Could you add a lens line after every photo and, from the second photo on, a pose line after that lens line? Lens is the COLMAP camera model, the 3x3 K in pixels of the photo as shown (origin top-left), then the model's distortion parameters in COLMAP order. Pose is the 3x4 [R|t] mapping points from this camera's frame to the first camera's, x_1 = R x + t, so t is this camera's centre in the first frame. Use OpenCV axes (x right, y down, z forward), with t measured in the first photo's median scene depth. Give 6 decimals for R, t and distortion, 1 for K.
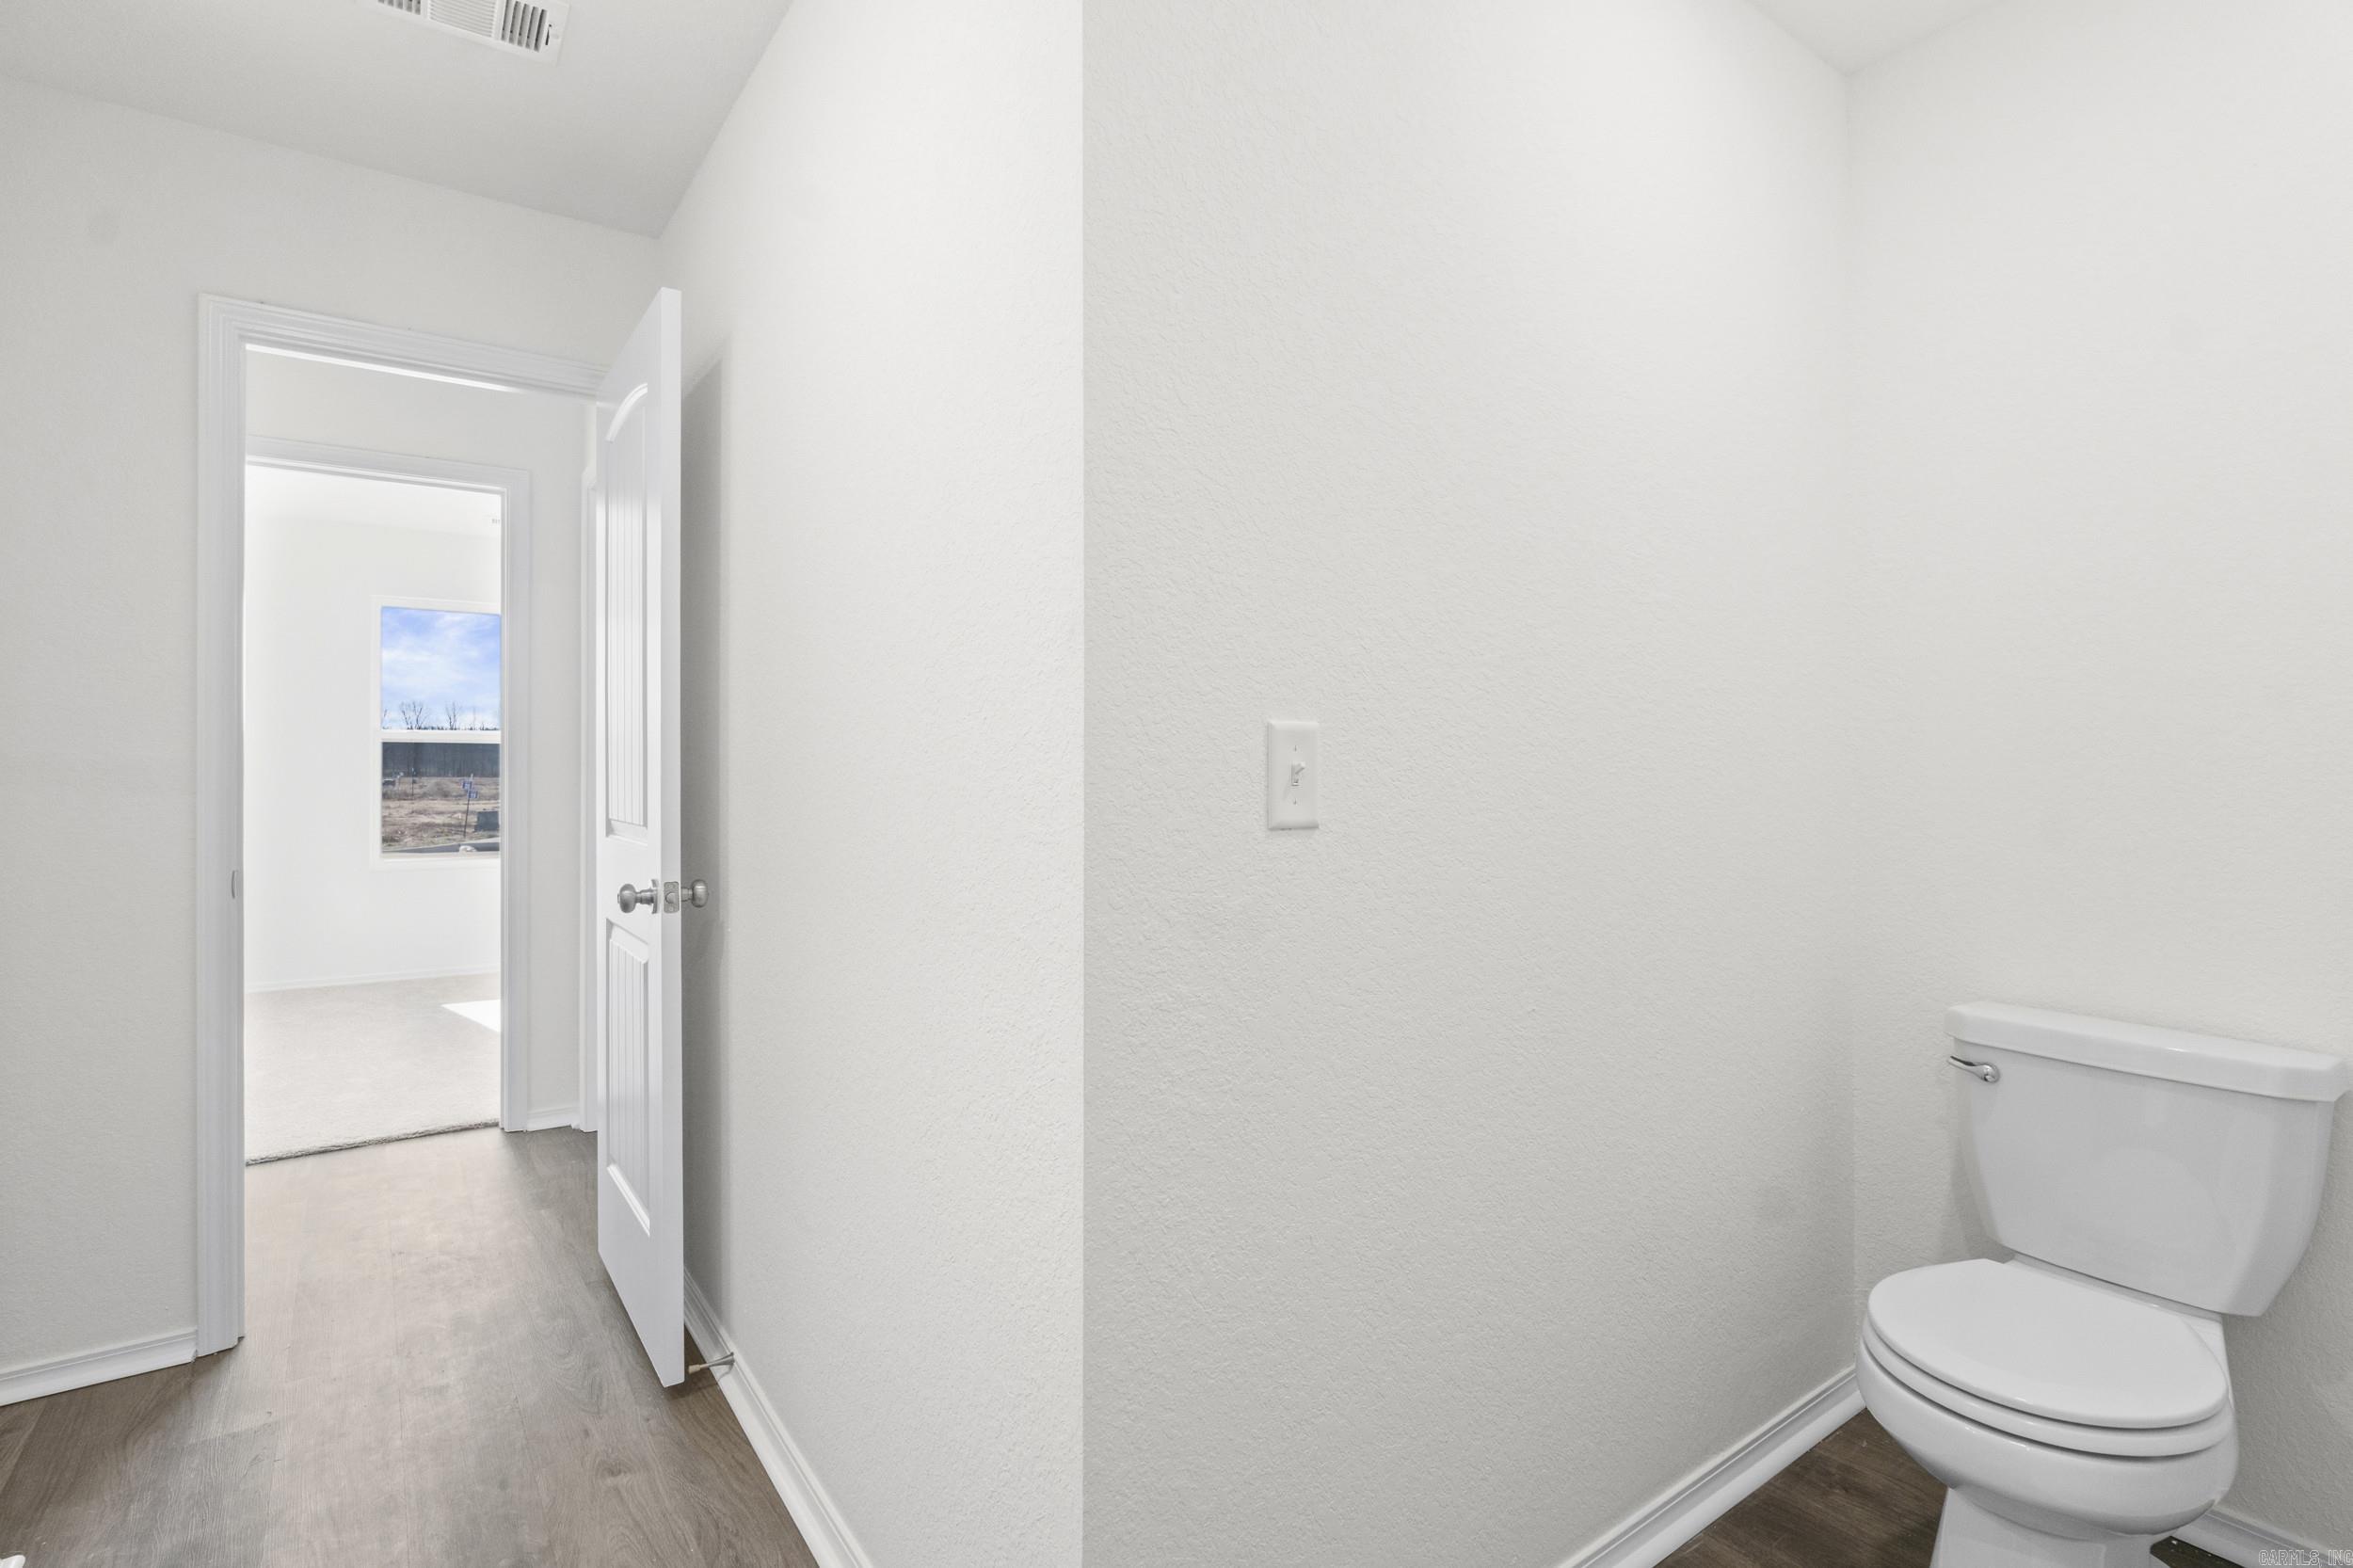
lens RADIAL K [[1115.2, 0, 1118.3], [0, 1115.2, 757.7], [0, 0, 1]] dist [-0.008624, 0.003135]
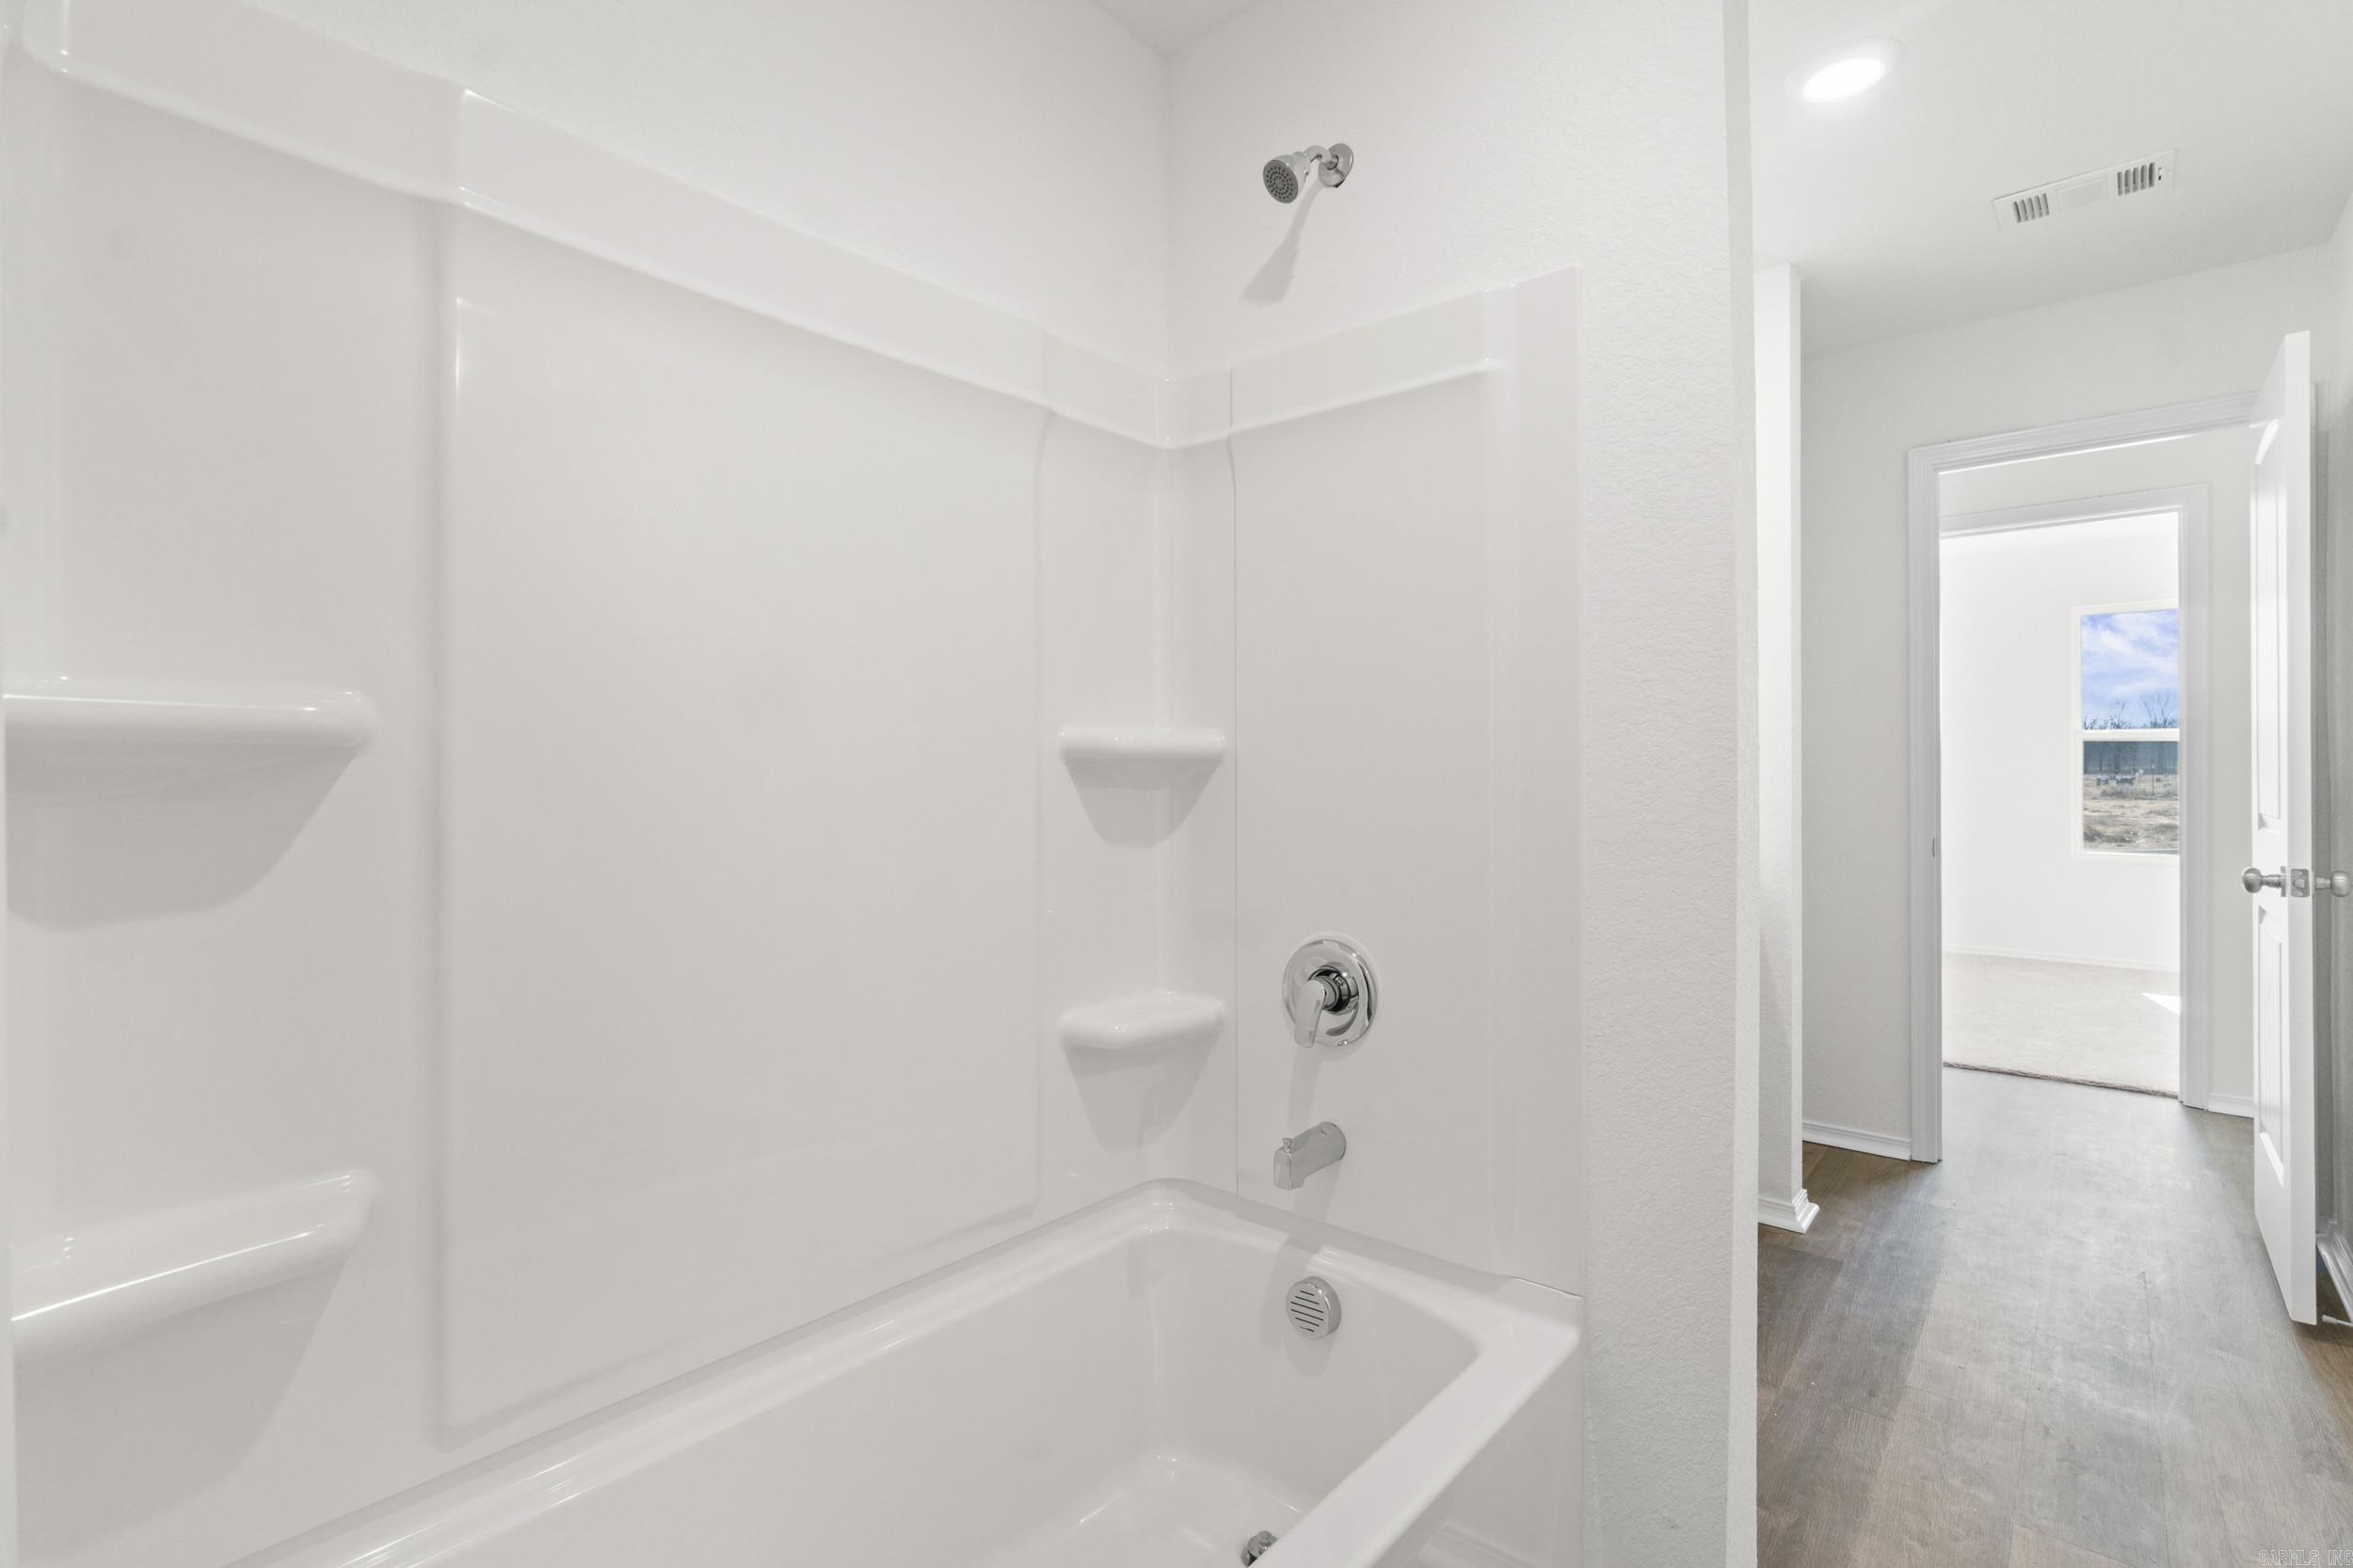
lens RADIAL K [[1115.2, 0, 1168.4], [0, 1115.2, 774.6], [0, 0, 1]] dist [-0.008624, 0.003135]
pose [[0.269865, 0.005101, -0.962885, 0.301682], [0.012106, 0.999889, 0.008690, -0.005253], [0.962822, -0.014002, 0.269774, -0.322215]]
